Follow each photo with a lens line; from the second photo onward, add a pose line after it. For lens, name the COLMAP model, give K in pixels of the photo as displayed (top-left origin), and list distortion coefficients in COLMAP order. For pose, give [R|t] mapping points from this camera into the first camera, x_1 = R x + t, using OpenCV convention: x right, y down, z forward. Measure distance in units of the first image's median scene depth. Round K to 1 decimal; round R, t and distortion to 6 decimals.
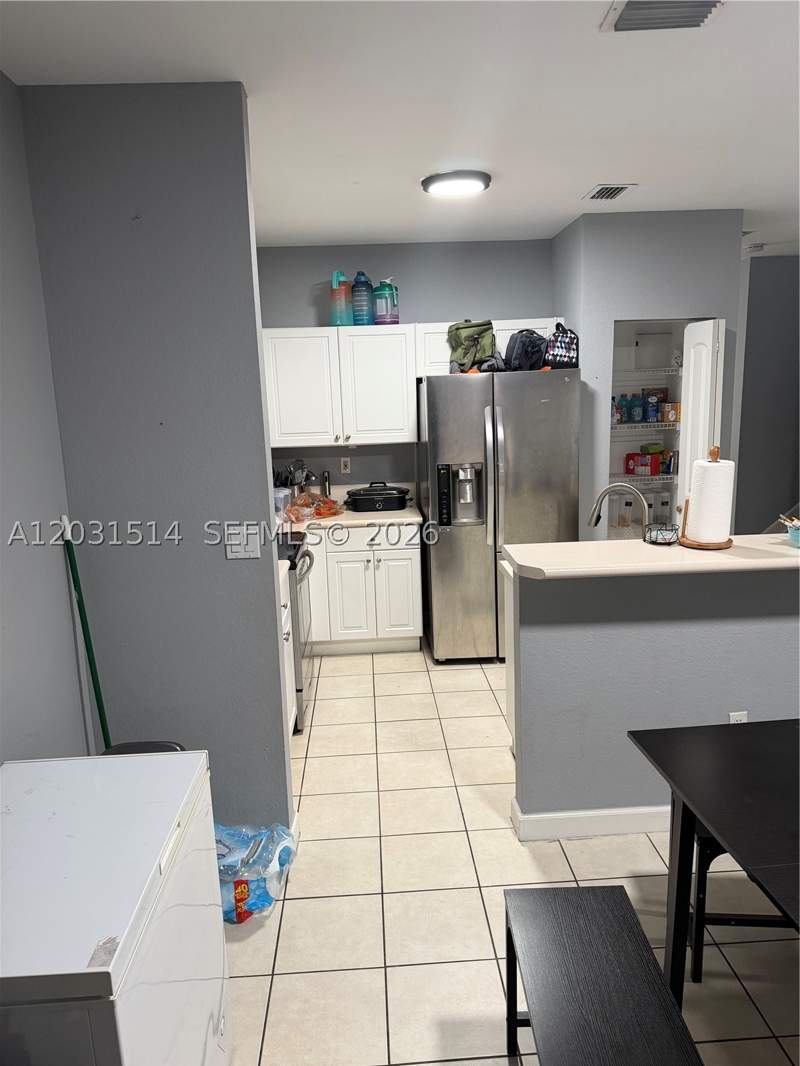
lens RADIAL K [[740.4, 0, 400.9], [0, 740.4, 540.5], [0, 0, 1]] dist [0.086998, -0.123618]
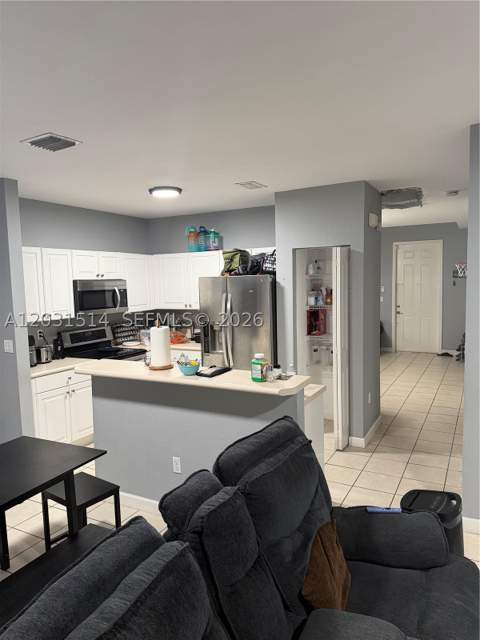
lens RADIAL K [[444.5, 0, 240.5], [0, 444.5, 324.5], [0, 0, 1]] dist [0.086998, -0.123618]
pose [[0.857493, 0.063363, -0.510580, 0.695681], [-0.101628, 0.993694, -0.047362, -0.044759], [0.504359, 0.092502, 0.858525, 0.026229]]
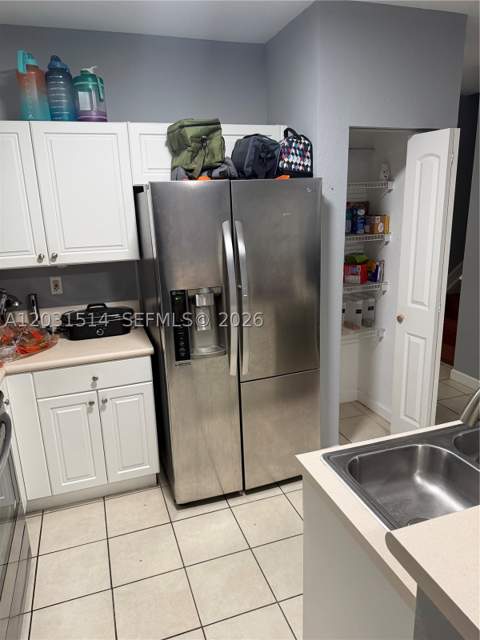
lens RADIAL K [[444.5, 0, 240.5], [0, 444.5, 324.5], [0, 0, 1]] dist [0.086998, -0.123618]
pose [[0.959235, -0.069565, 0.273914, -0.014512], [0.053336, 0.996375, 0.066267, -0.087086], [-0.277531, -0.048957, 0.959468, 0.459312]]
